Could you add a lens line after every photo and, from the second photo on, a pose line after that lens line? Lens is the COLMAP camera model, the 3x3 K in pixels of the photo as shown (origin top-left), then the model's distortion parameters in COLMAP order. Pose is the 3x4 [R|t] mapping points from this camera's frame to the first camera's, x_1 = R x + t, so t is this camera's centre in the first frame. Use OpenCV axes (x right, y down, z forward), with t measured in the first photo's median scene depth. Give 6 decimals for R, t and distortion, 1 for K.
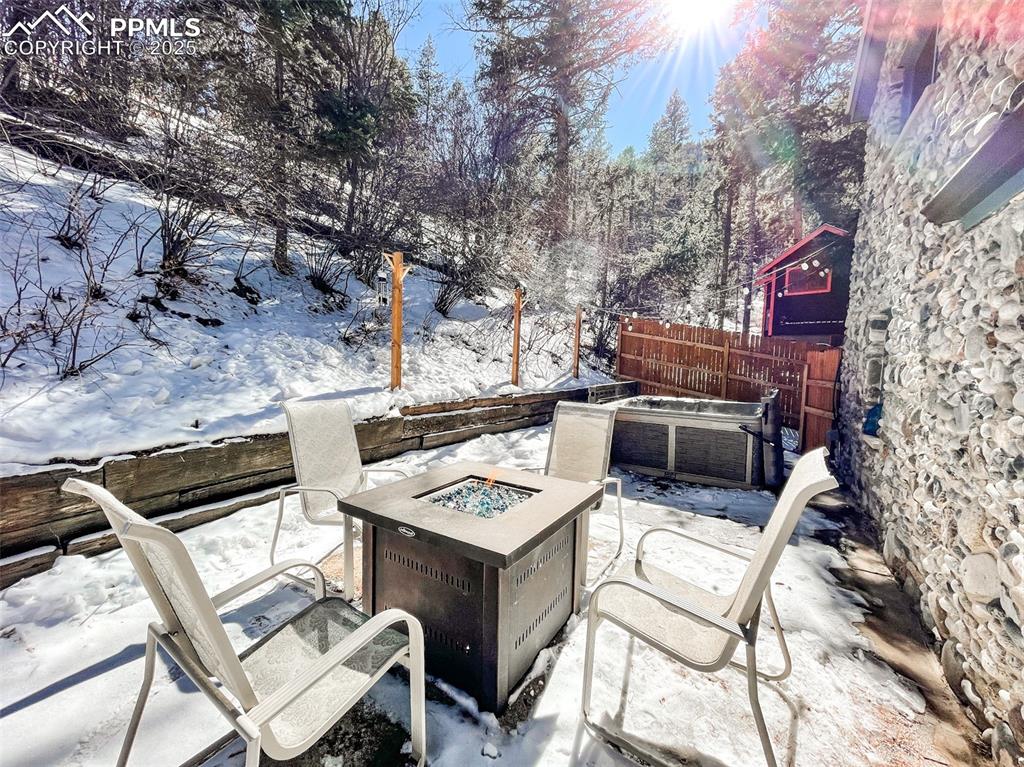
lens RADIAL K [[412.4, 0, 513.0], [0, 412.4, 381.8], [0, 0, 1]] dist [-0.003883, 0.000024]
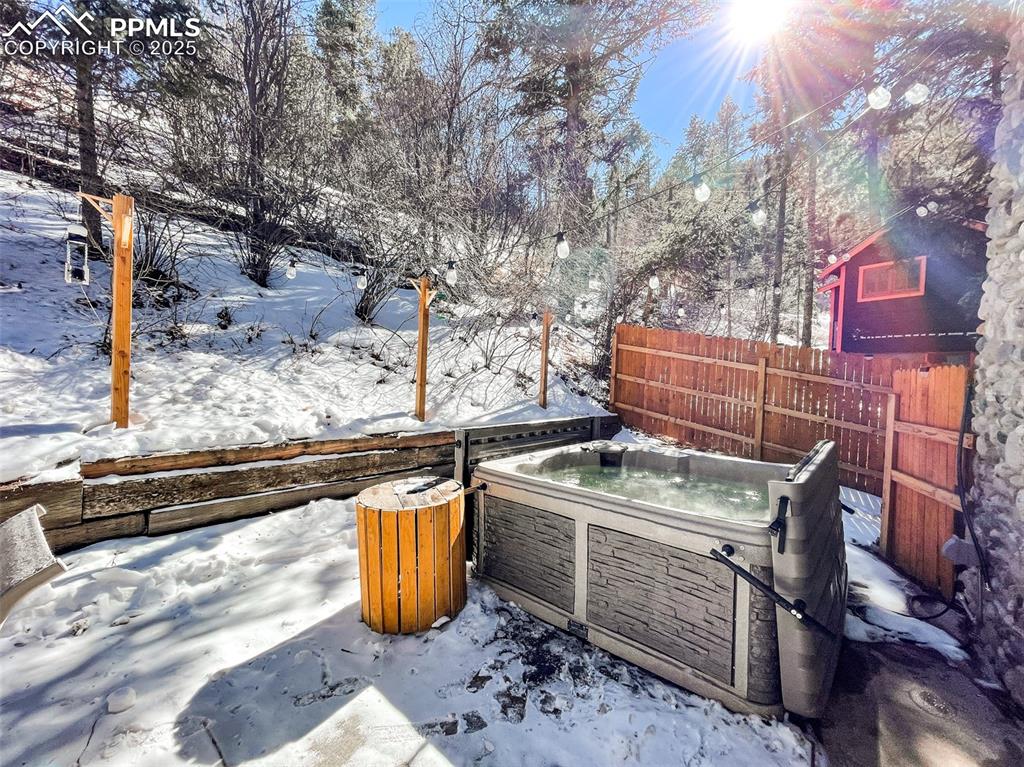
lens RADIAL K [[412.4, 0, 512.6], [0, 412.4, 382.4], [0, 0, 1]] dist [-0.003883, 0.000024]
pose [[0.992104, 0.011197, -0.124918, 0.329939], [-0.017663, 0.998554, -0.050772, -0.024426], [0.124169, 0.052578, 0.990867, 0.465148]]
